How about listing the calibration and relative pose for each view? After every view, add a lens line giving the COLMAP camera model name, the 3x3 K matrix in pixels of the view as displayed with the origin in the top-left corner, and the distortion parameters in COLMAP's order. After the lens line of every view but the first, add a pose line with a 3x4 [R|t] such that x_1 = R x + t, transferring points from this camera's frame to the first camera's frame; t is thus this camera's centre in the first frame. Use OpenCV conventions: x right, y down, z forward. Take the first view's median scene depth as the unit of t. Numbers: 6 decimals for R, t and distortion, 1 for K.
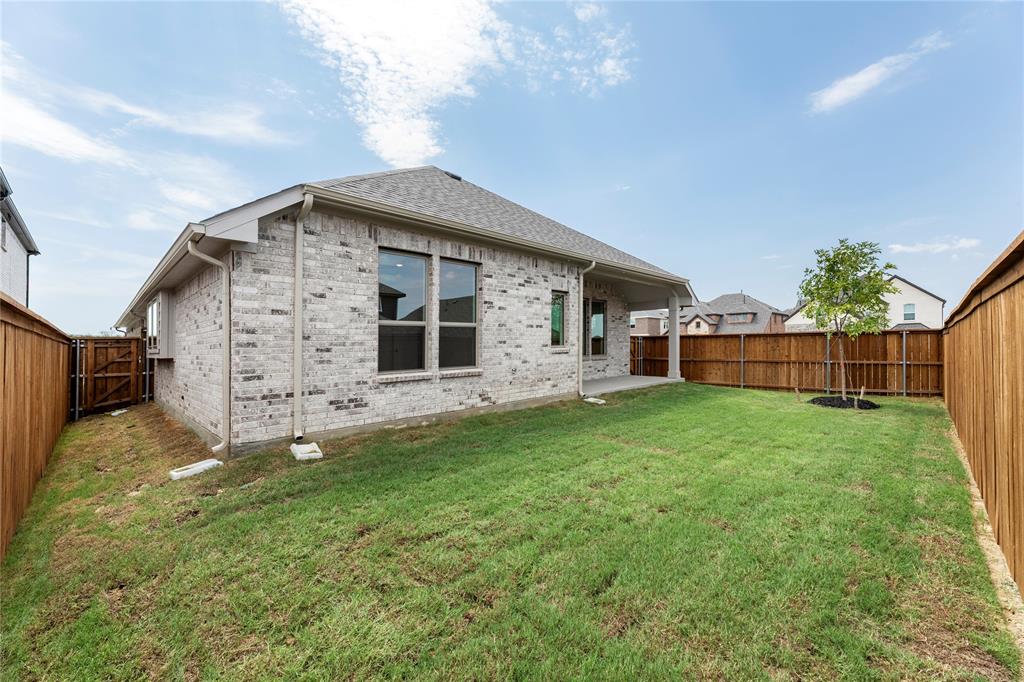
lens RADIAL K [[426.0, 0, 496.8], [0, 426.0, 345.8], [0, 0, 1]] dist [0.000096, -0.000072]
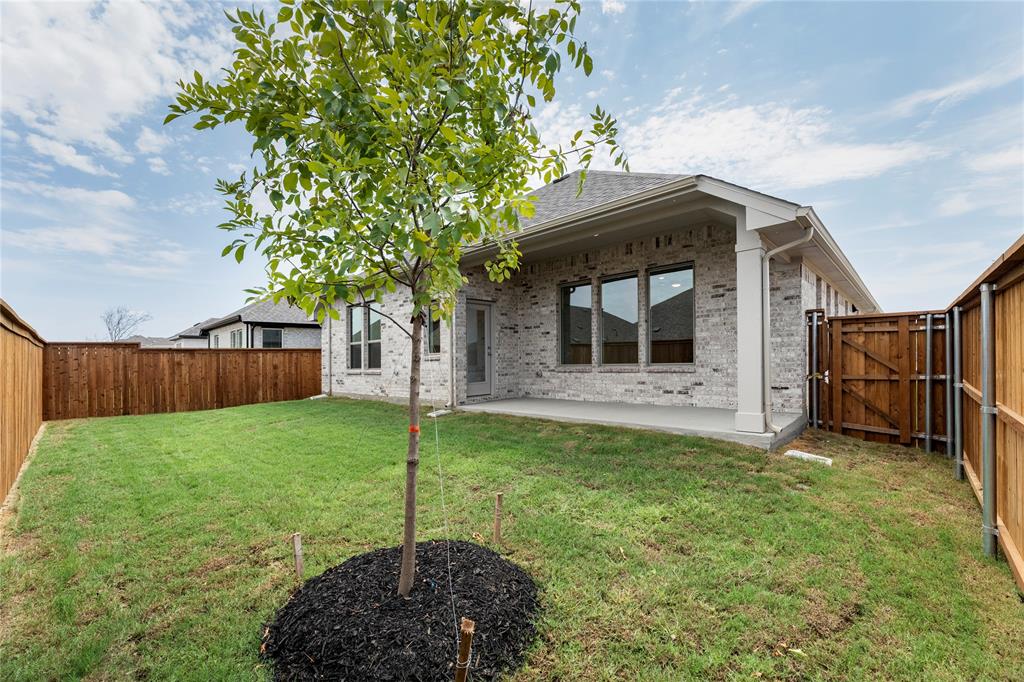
lens RADIAL K [[409.6, 0, 521.2], [0, 409.6, 343.4], [0, 0, 1]] dist [0.002511, 0.000220]
pose [[0.053110, -0.019954, -0.998389, 1.317460], [0.024025, 0.999536, -0.018699, -0.000652], [0.998300, -0.022993, 0.053565, 1.323671]]
